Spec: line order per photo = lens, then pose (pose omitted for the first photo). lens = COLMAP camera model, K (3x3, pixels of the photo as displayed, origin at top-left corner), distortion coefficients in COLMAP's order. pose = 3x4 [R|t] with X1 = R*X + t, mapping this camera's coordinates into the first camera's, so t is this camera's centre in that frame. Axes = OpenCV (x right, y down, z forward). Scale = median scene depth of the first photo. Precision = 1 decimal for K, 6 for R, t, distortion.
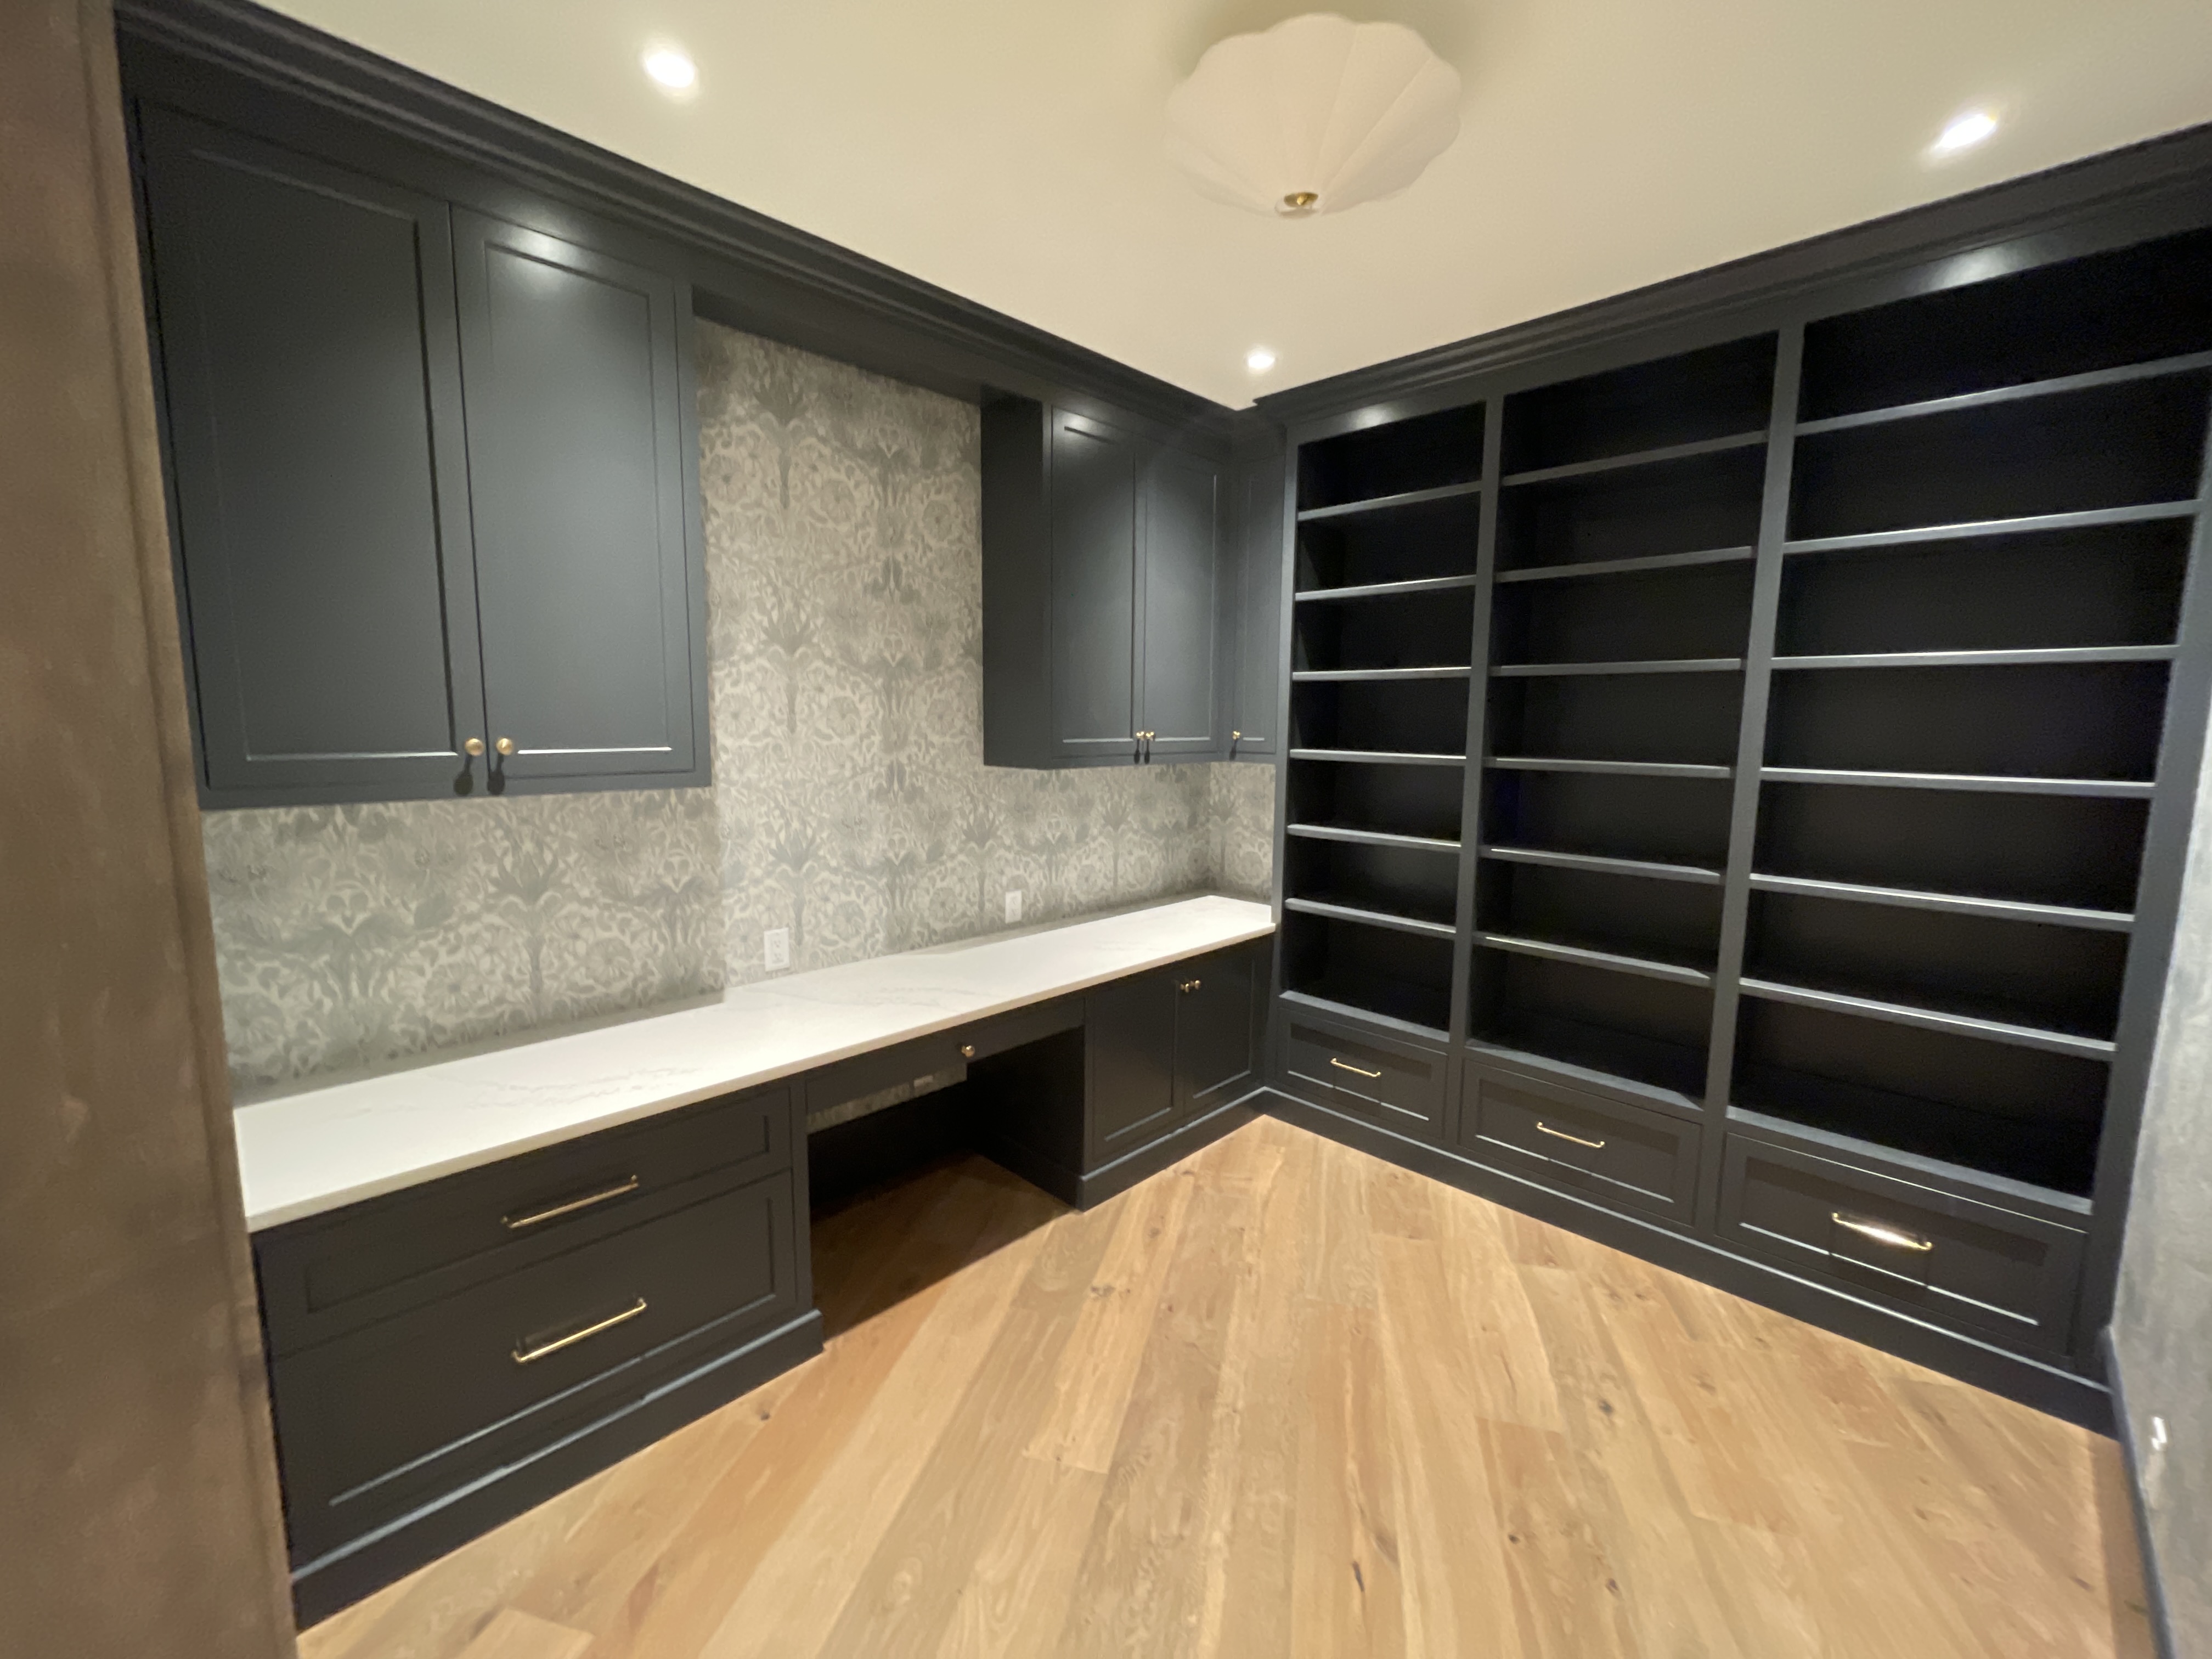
lens RADIAL K [[888.6, 0, 1106.4], [0, 888.6, 822.0], [0, 0, 1]] dist [-0.004147, 0.000010]
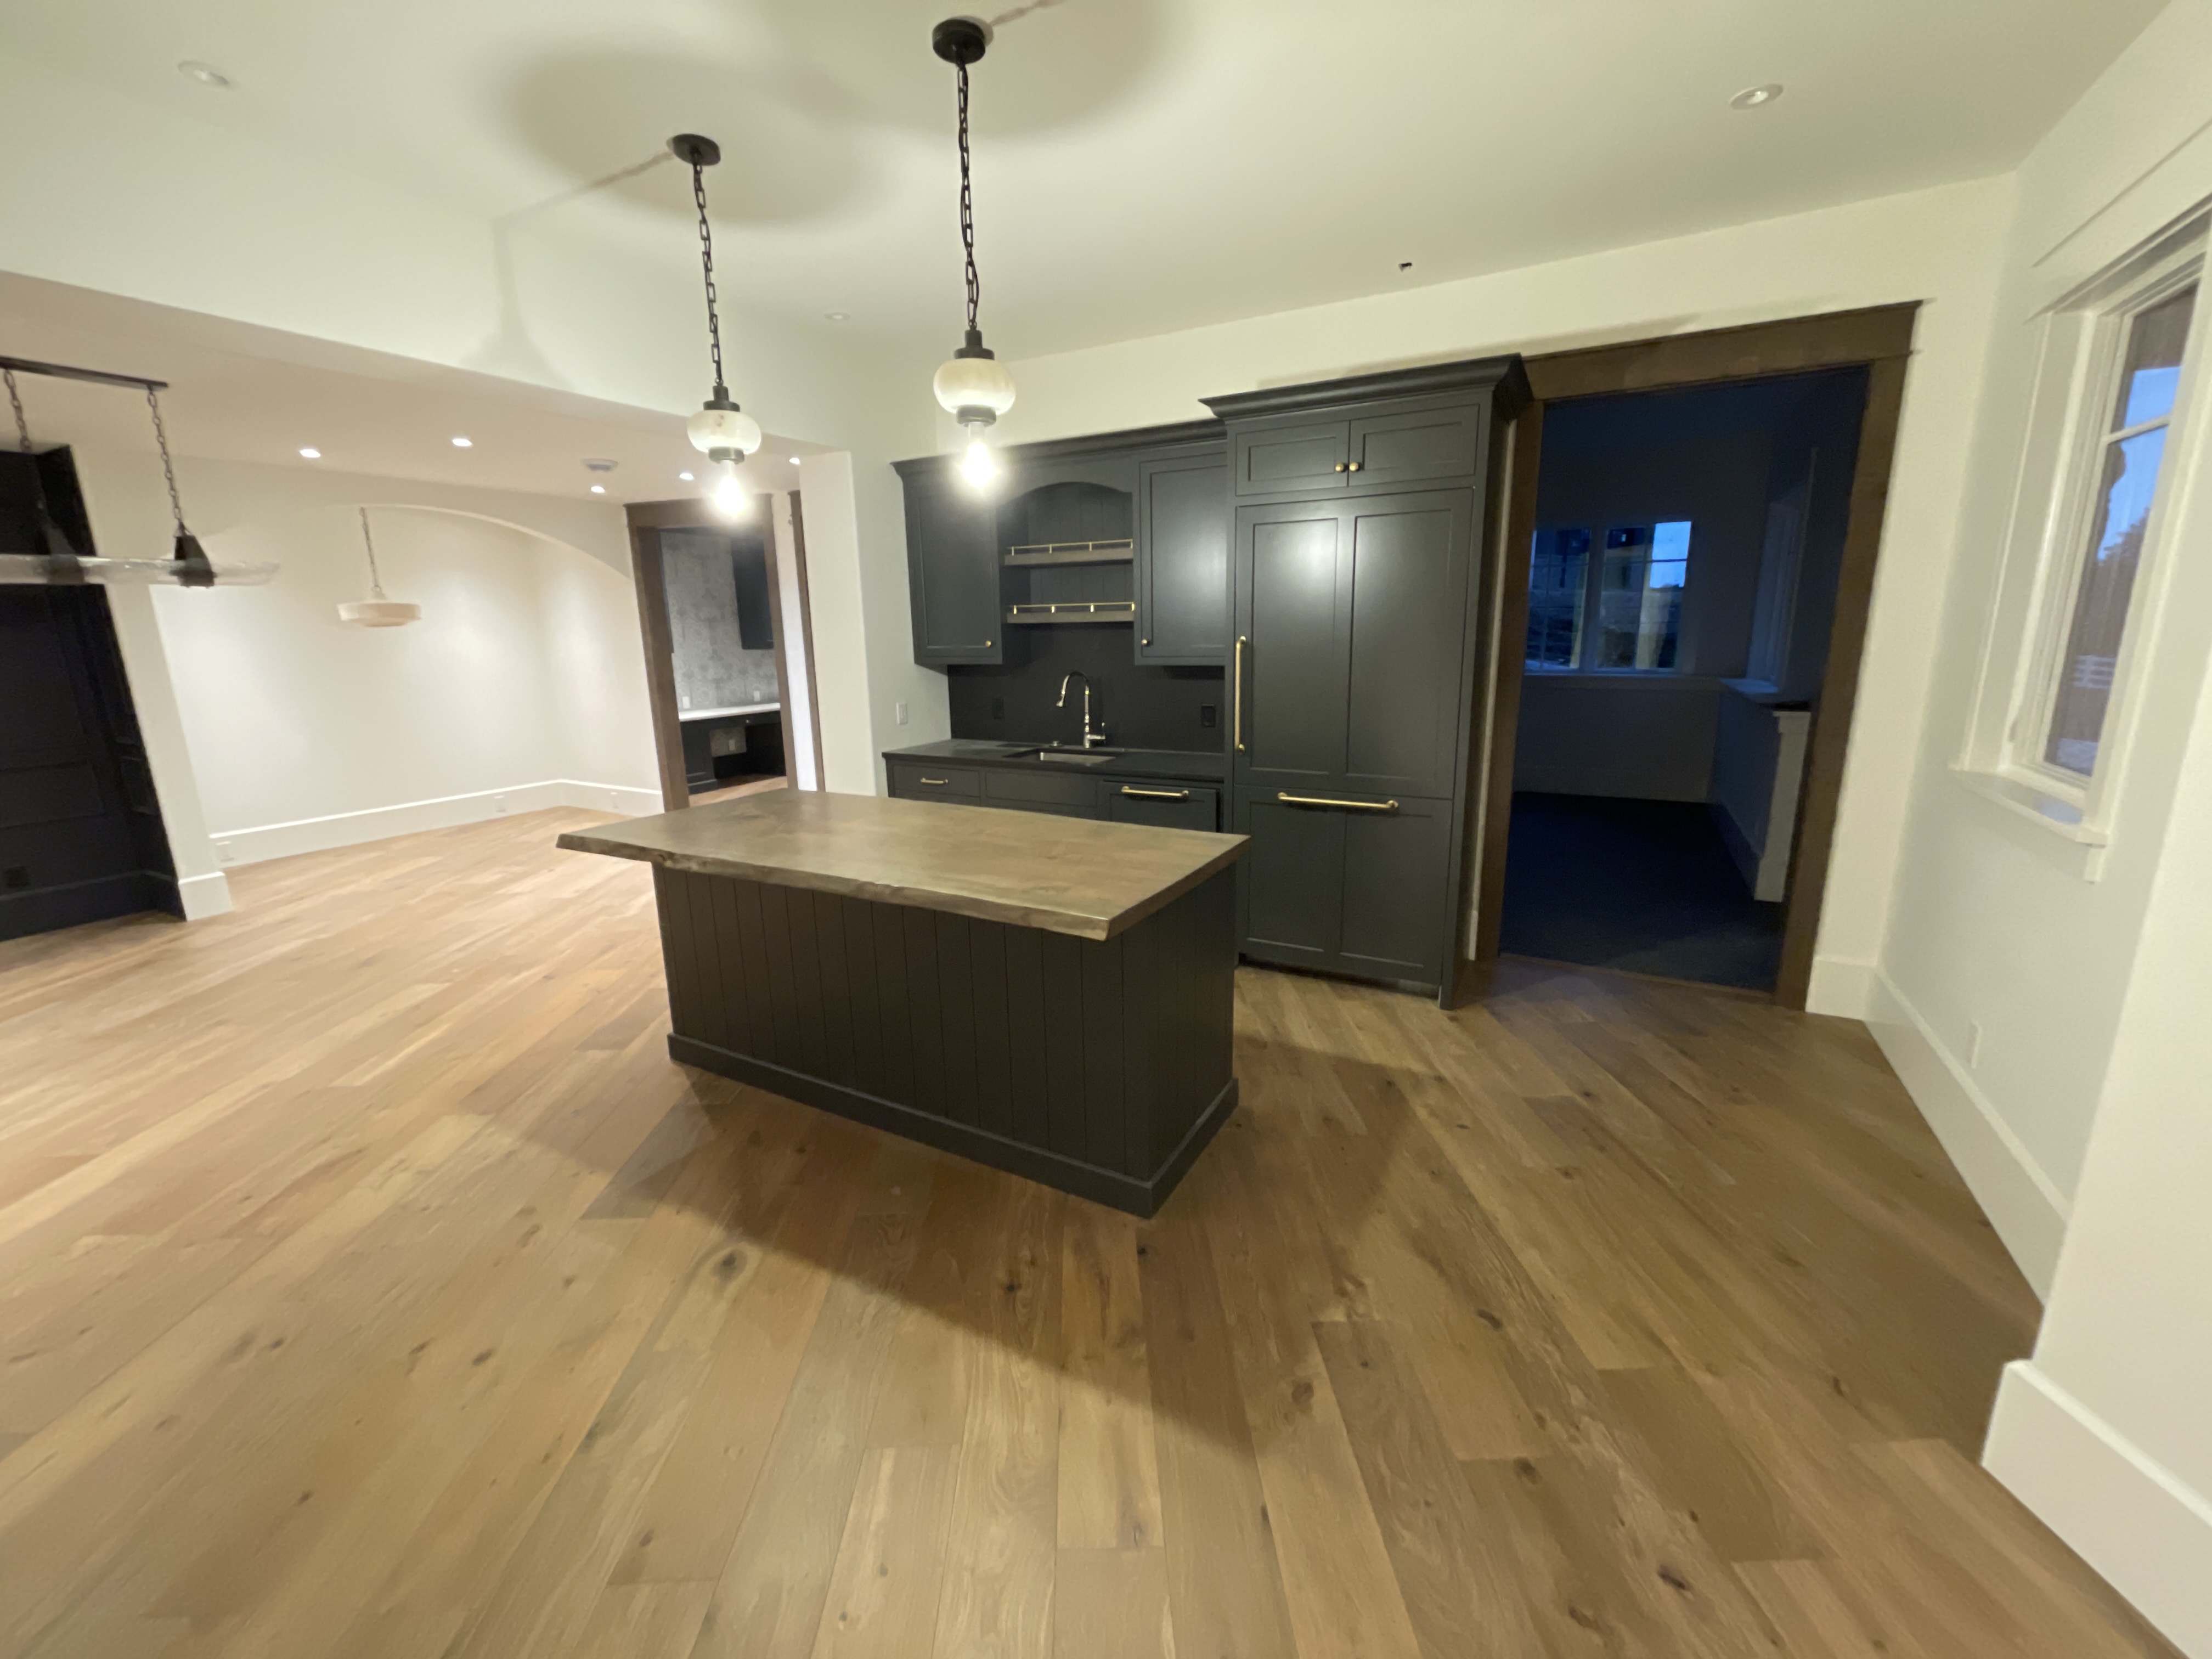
lens RADIAL K [[888.6, 0, 1106.4], [0, 888.6, 822.0], [0, 0, 1]] dist [-0.004147, 0.000010]
pose [[0.961868, -0.088190, 0.258906, 0.242510], [0.063115, 0.992611, 0.103631, 0.309851], [-0.266132, -0.083338, 0.960327, -2.504570]]
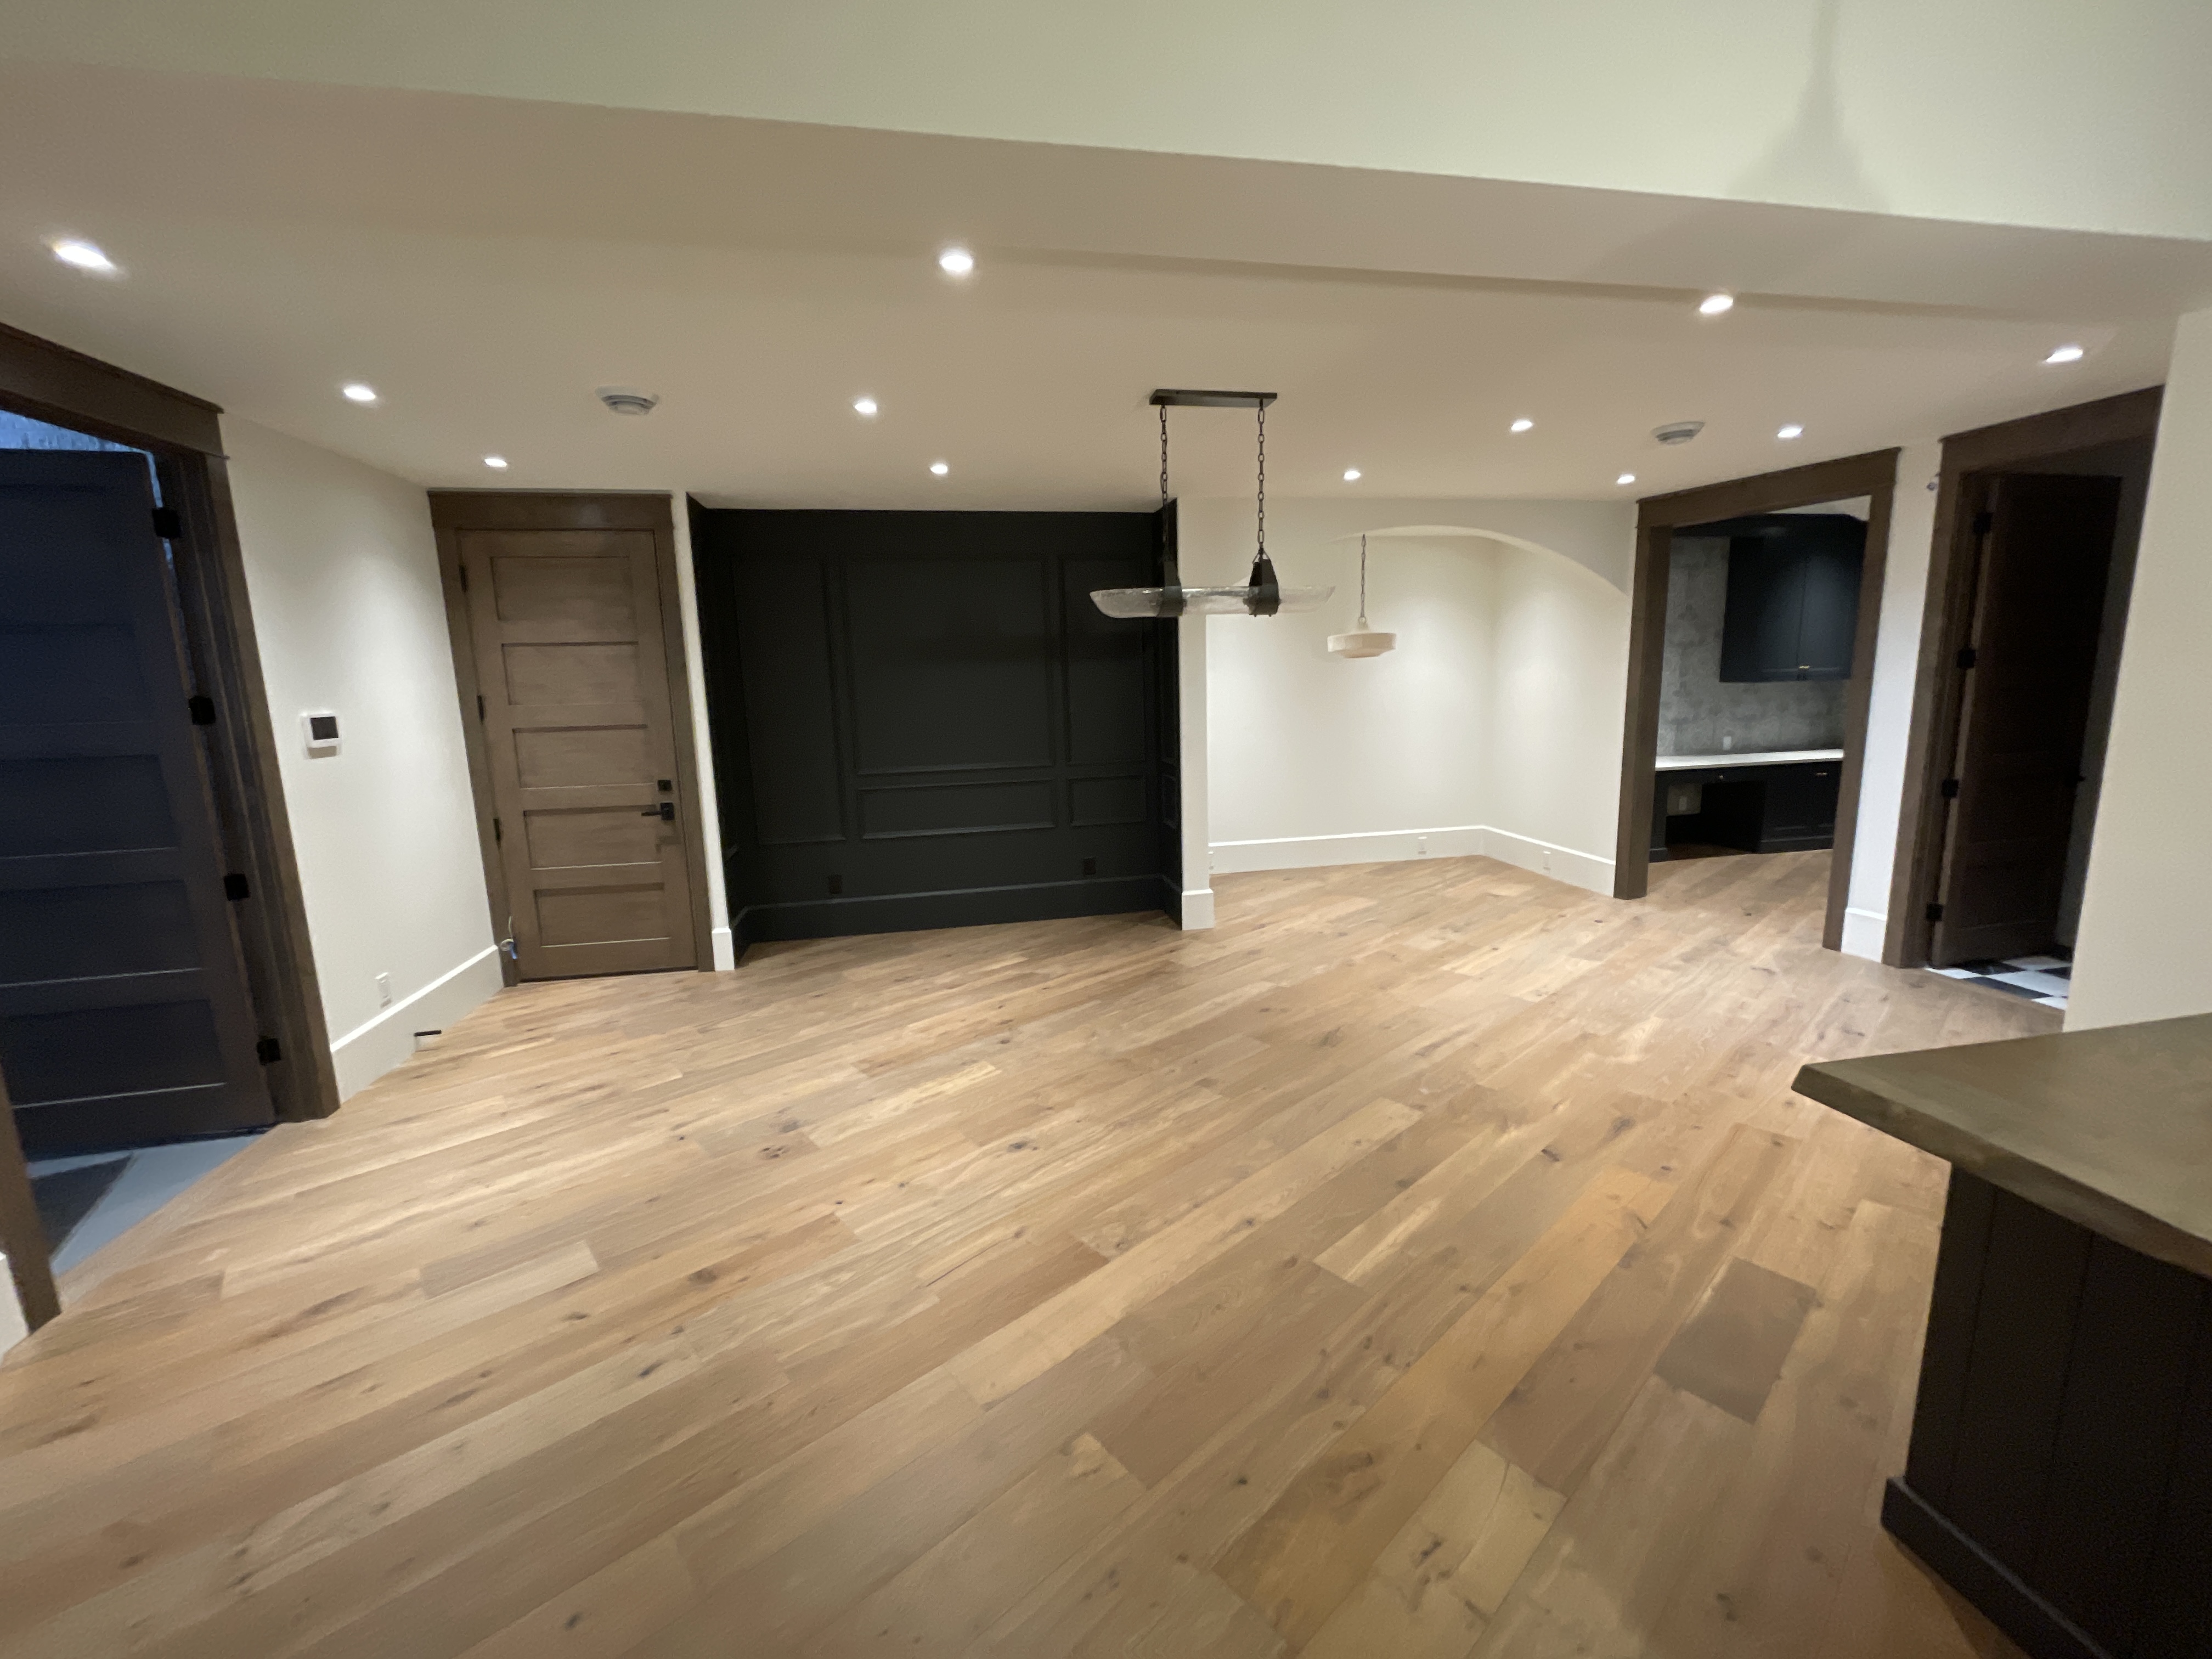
lens RADIAL K [[888.6, 0, 1106.4], [0, 888.6, 822.0], [0, 0, 1]] dist [-0.004147, 0.000010]
pose [[0.823032, 0.059855, -0.564833, -0.129706], [-0.032538, 0.997768, 0.058320, 0.238240], [0.567062, -0.029621, 0.823142, -2.022675]]
